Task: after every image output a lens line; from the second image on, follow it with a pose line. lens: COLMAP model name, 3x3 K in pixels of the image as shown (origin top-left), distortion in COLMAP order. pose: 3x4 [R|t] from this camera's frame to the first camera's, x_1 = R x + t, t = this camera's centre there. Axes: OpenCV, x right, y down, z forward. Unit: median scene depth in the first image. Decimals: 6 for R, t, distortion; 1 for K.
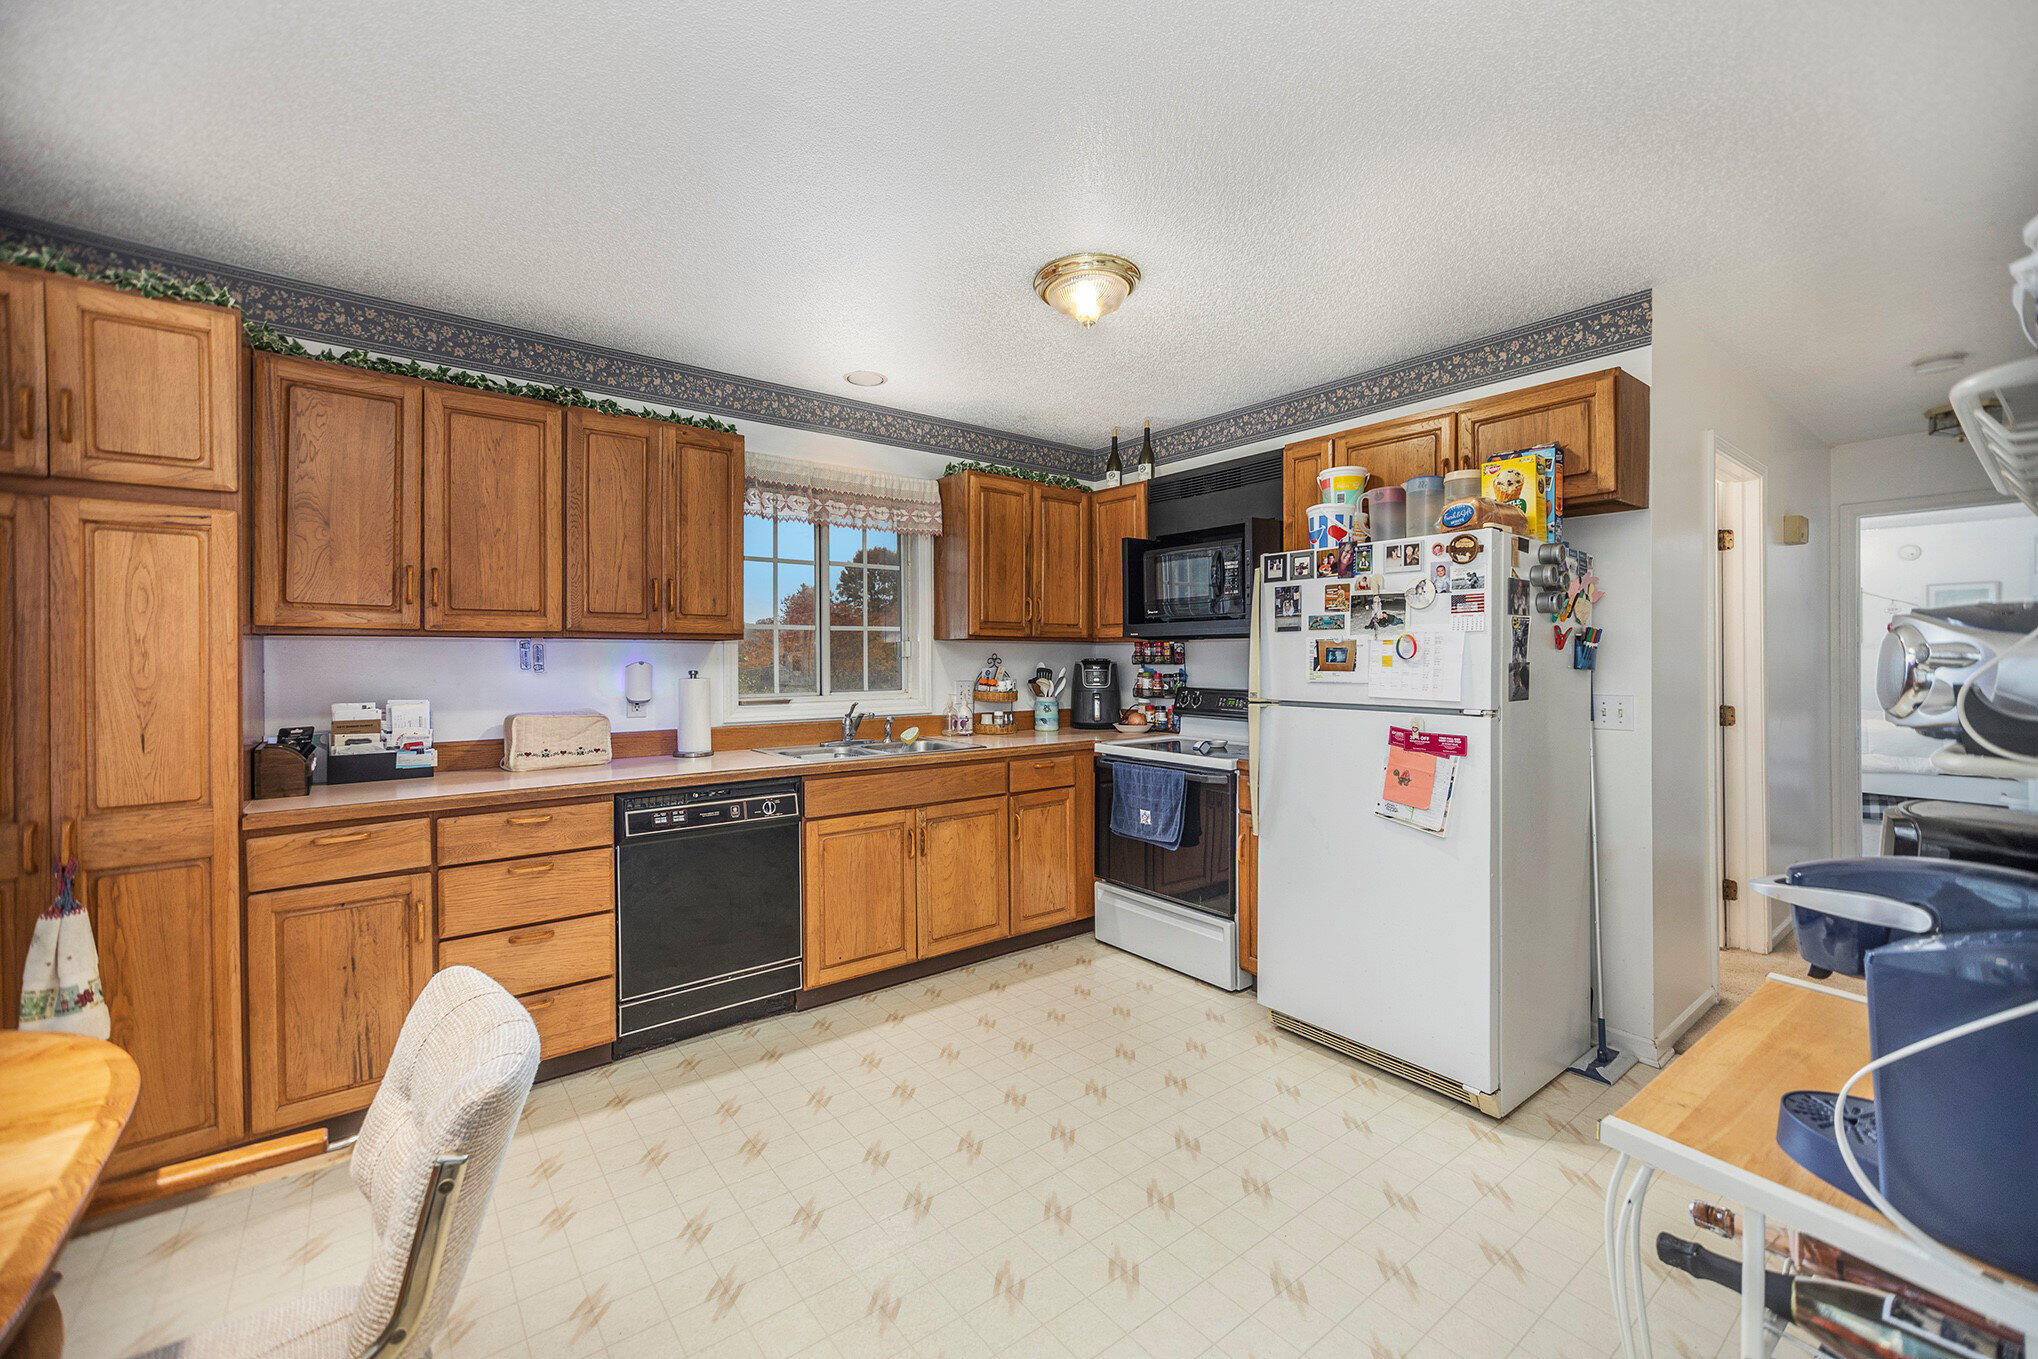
lens RADIAL K [[822.6, 0, 1009.8], [0, 822.6, 671.4], [0, 0, 1]] dist [0.001044, -0.000130]
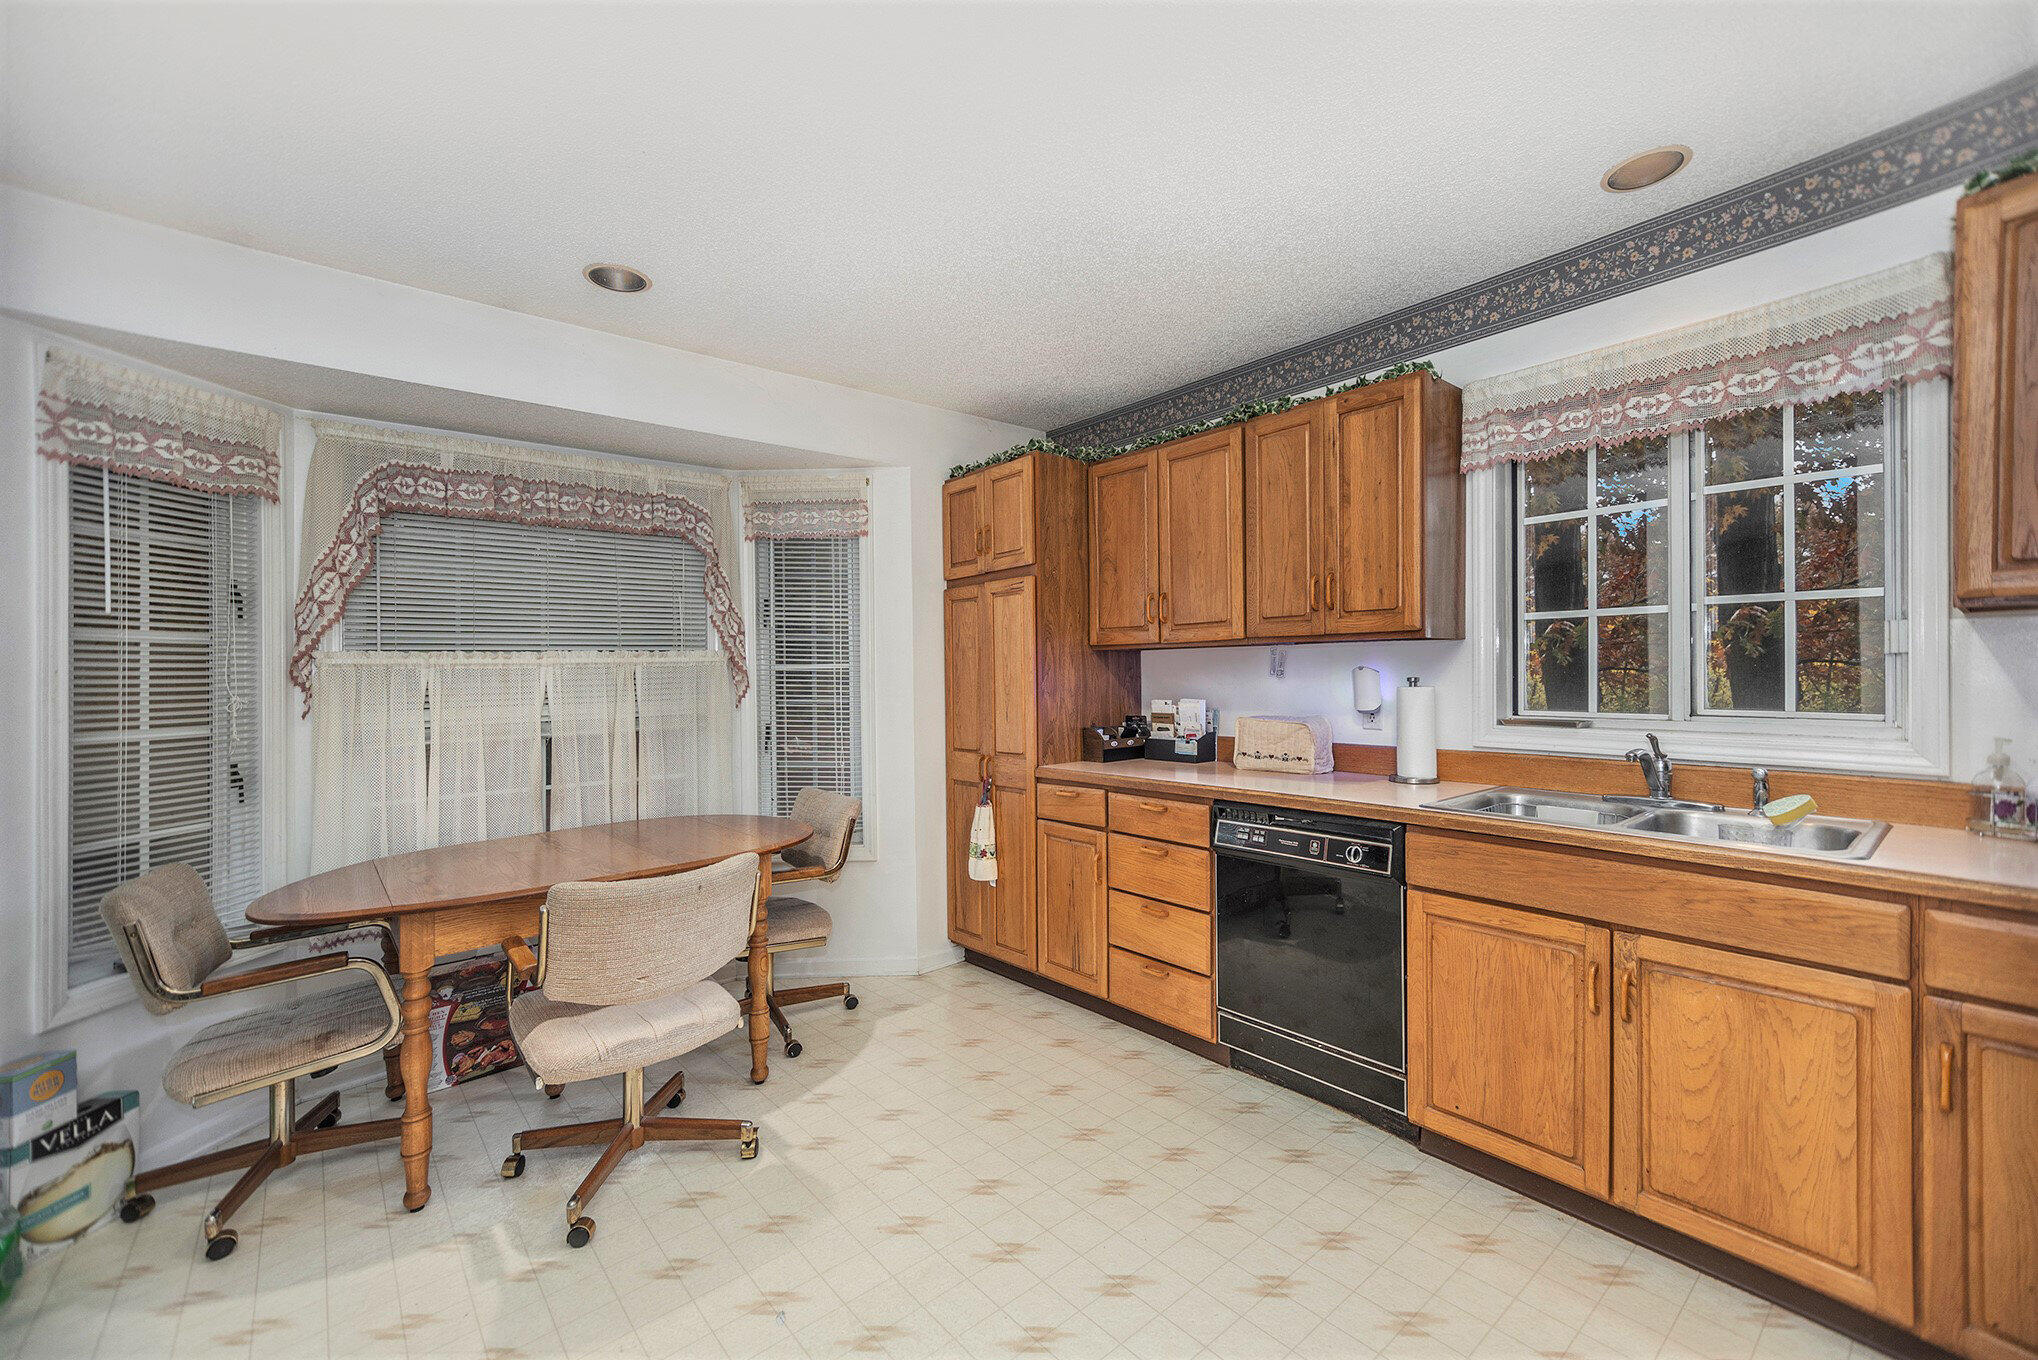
lens RADIAL K [[822.6, 0, 1007.0], [0, 822.6, 675.3], [0, 0, 1]] dist [0.001044, -0.000130]
pose [[0.039395, 0.005085, -0.999211, 0.465215], [-0.000979, 0.999987, 0.005050, -0.007111], [0.999223, 0.000779, 0.039399, 0.633520]]
